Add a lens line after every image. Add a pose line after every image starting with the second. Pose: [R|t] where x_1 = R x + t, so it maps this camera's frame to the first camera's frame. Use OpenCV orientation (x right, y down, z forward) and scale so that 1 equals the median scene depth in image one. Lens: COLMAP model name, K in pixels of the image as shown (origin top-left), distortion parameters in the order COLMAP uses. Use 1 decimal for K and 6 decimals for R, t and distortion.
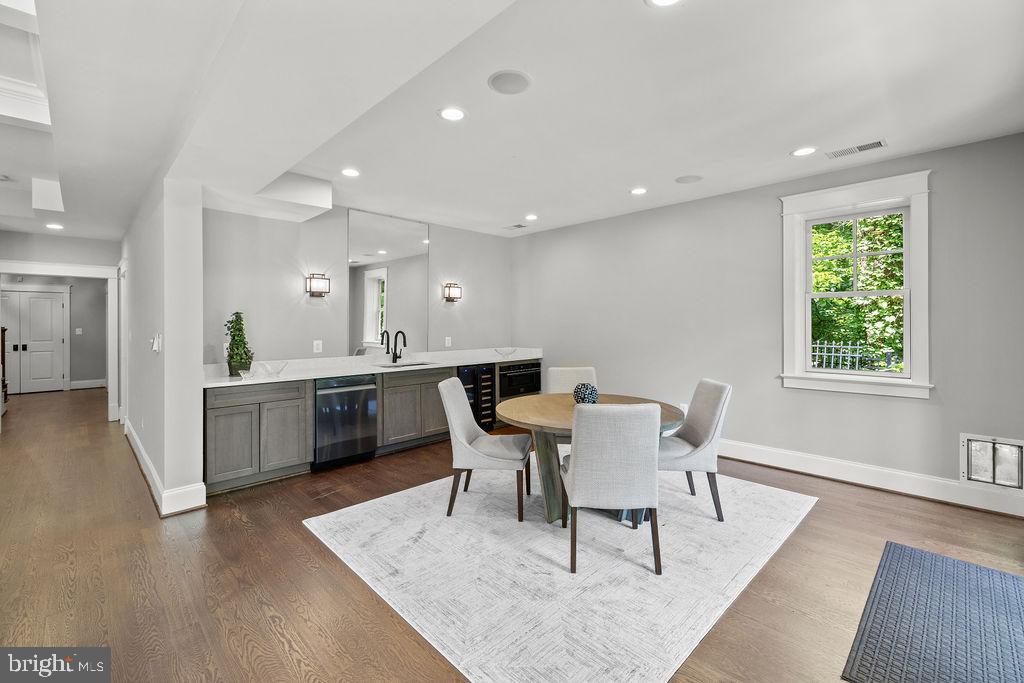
lens RADIAL K [[438.2, 0, 518.6], [0, 438.2, 322.3], [0, 0, 1]] dist [0.000082, 0.000045]
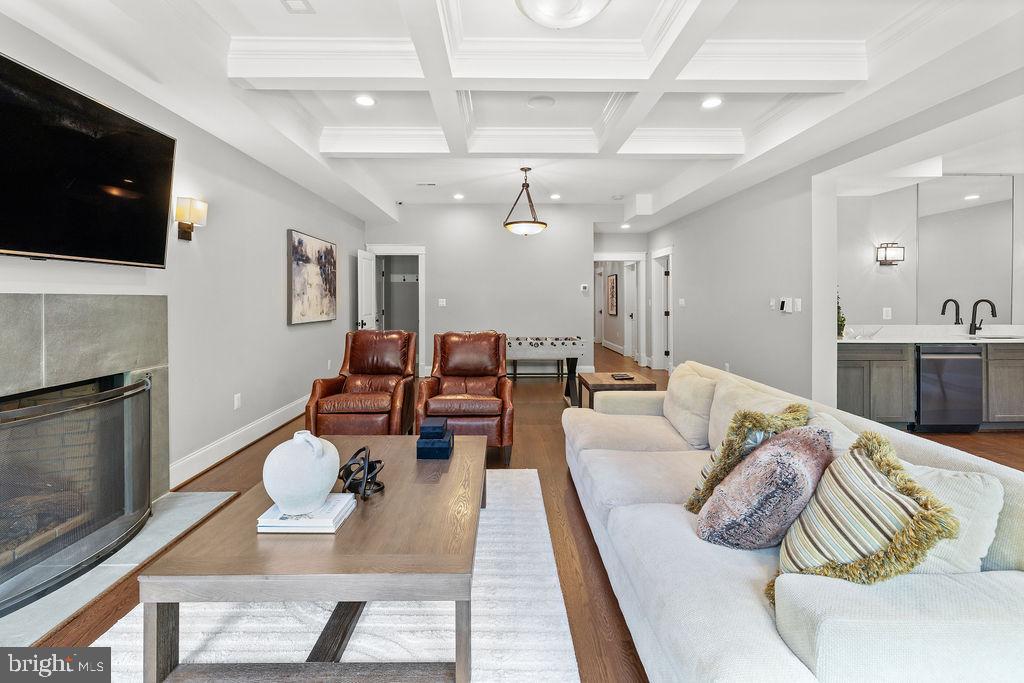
lens RADIAL K [[438.2, 0, 510.0], [0, 438.2, 293.0], [0, 0, 1]] dist [0.000082, 0.000045]
pose [[0.712473, 0.003107, -0.701693, -0.336085], [0.000341, 0.999989, 0.004774, 0.002599], [0.701700, -0.003641, 0.712464, -0.336705]]
